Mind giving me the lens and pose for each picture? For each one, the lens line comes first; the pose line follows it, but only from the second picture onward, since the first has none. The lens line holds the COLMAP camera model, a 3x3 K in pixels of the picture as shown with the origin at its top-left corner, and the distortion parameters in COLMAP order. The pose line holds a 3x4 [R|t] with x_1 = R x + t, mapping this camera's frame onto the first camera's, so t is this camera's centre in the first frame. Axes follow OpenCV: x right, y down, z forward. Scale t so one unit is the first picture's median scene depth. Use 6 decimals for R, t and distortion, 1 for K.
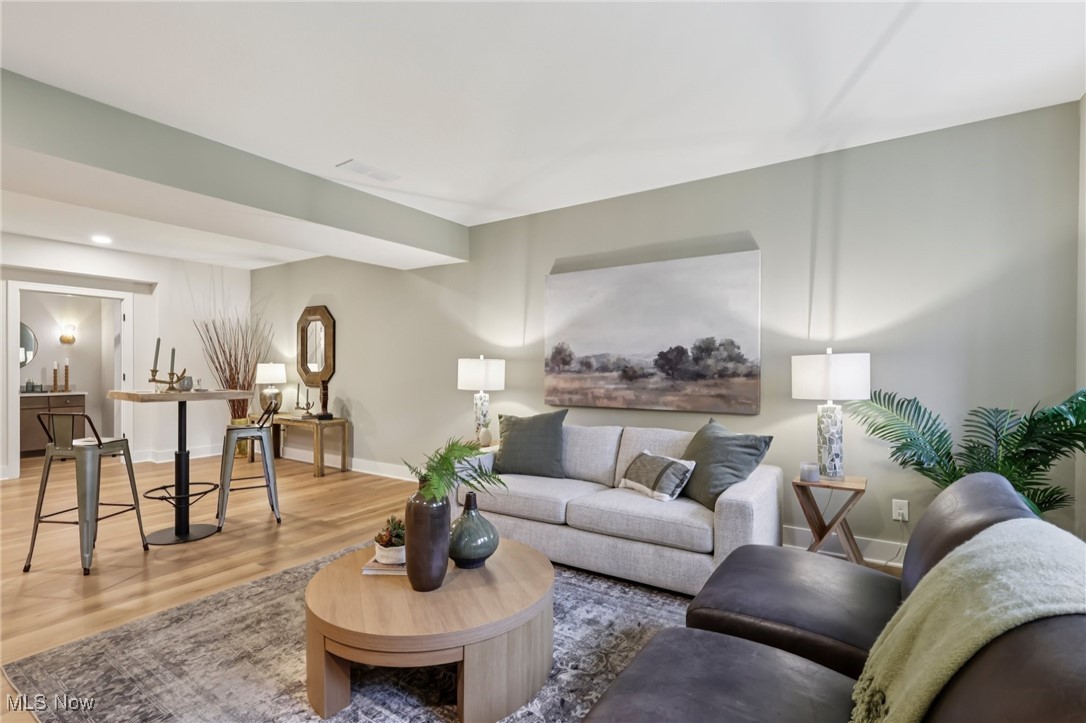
lens RADIAL K [[517.9, 0, 541.2], [0, 517.9, 373.2], [0, 0, 1]] dist [0.001322, 0.000508]
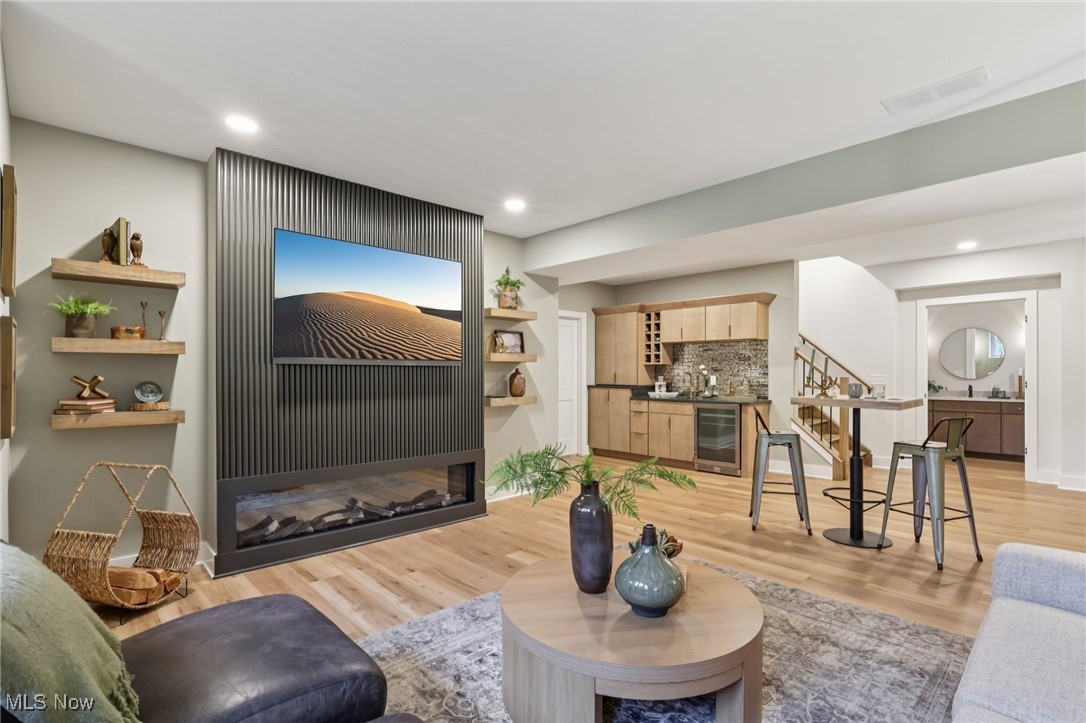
lens RADIAL K [[517.9, 0, 541.2], [0, 517.9, 373.2], [0, 0, 1]] dist [0.001322, 0.000508]
pose [[-0.228030, -0.000144, -0.973654, 0.430193], [-0.010910, 0.999938, 0.002407, -0.008672], [0.973593, 0.011172, -0.228017, 0.607348]]
